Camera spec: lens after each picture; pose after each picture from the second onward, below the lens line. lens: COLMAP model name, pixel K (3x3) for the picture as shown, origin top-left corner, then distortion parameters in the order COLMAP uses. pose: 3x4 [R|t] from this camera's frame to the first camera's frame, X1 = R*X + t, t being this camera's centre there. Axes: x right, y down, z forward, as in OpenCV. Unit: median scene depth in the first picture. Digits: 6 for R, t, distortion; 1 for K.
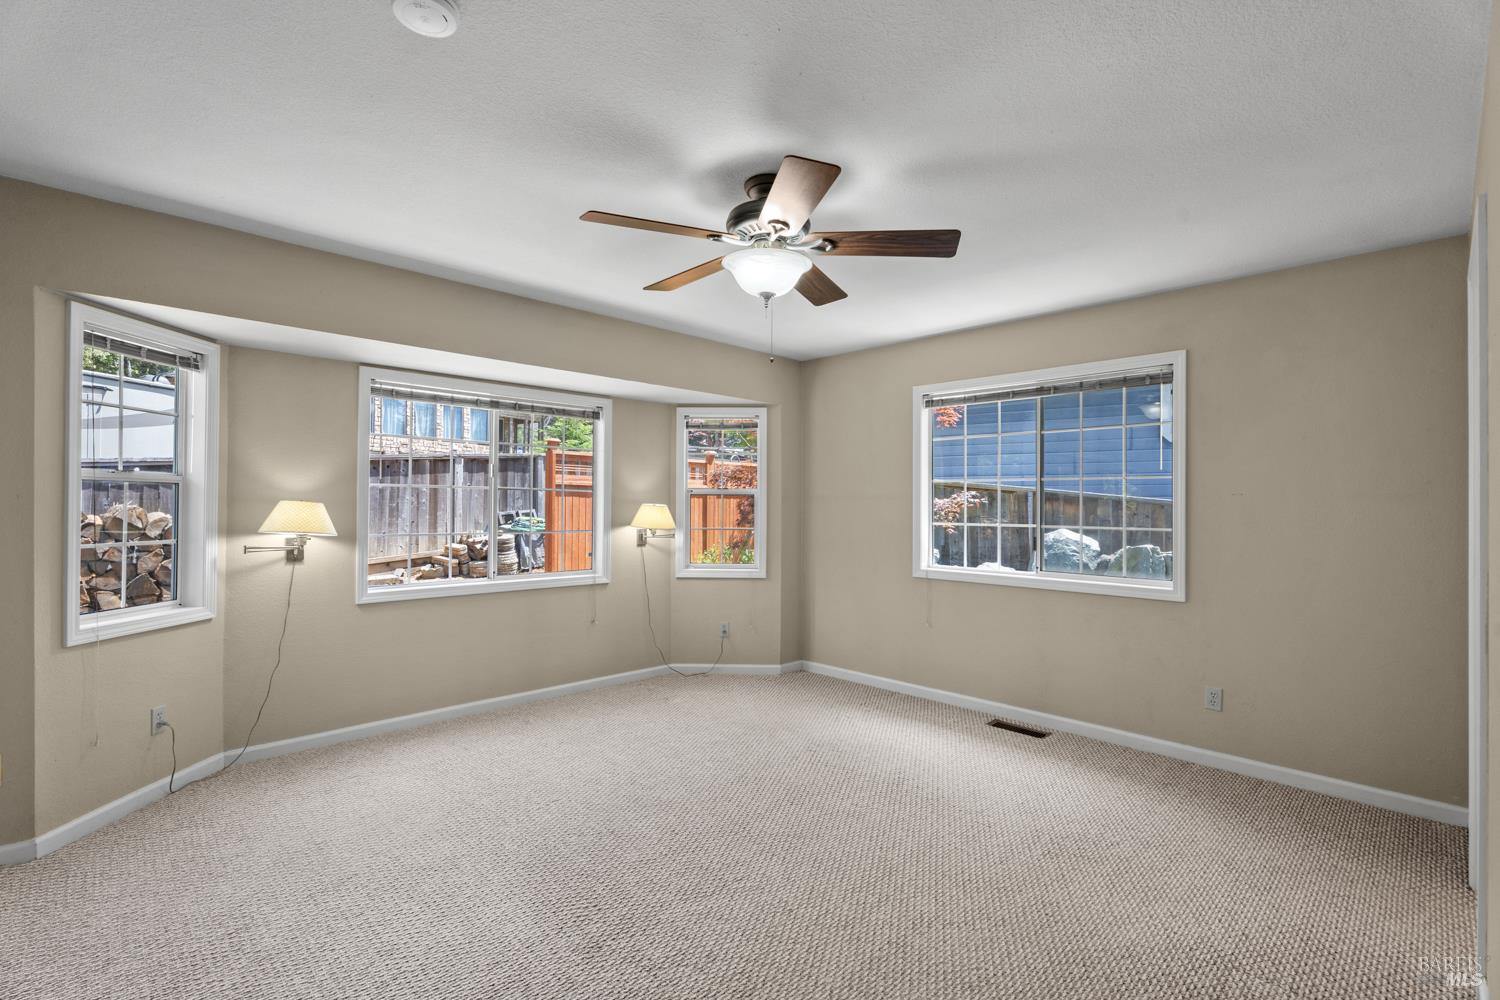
lens RADIAL K [[677.9, 0, 750.0], [0, 677.9, 500.0], [0, 0, 1]] dist [0.001554, 0.000316]
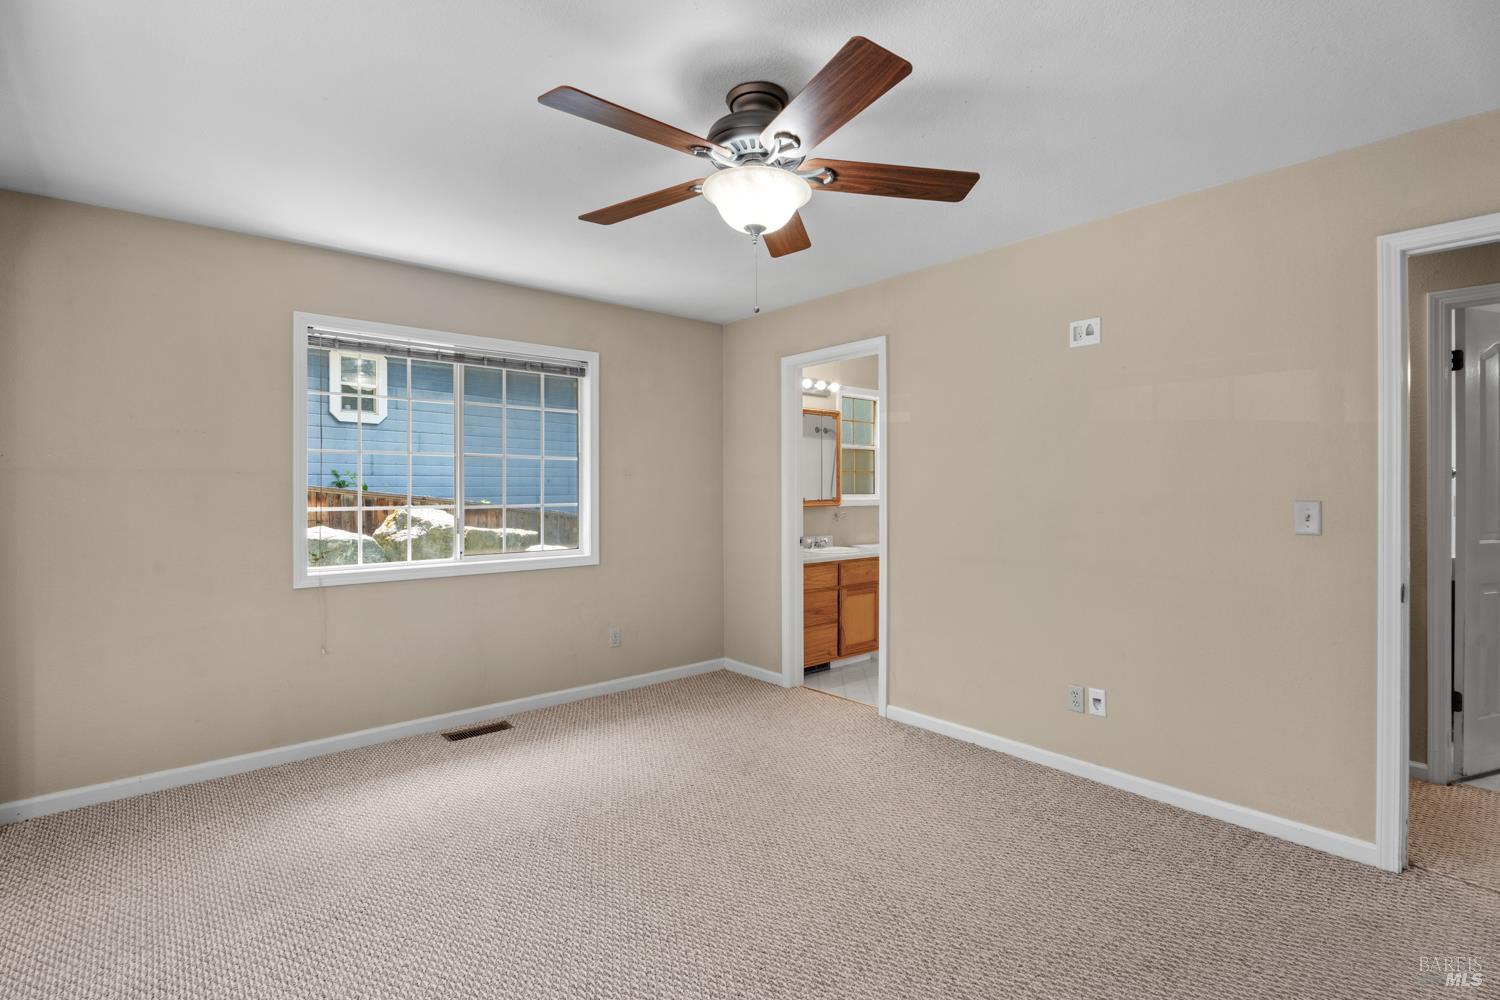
lens RADIAL K [[702.7, 0, 750.0], [0, 702.7, 500.0], [0, 0, 1]] dist [-0.000201, -0.000208]
pose [[0.063677, -0.029467, 0.997535, -0.525768], [-0.009083, 0.999505, 0.030105, -0.003209], [-0.997929, -0.010978, 0.063378, 0.598671]]
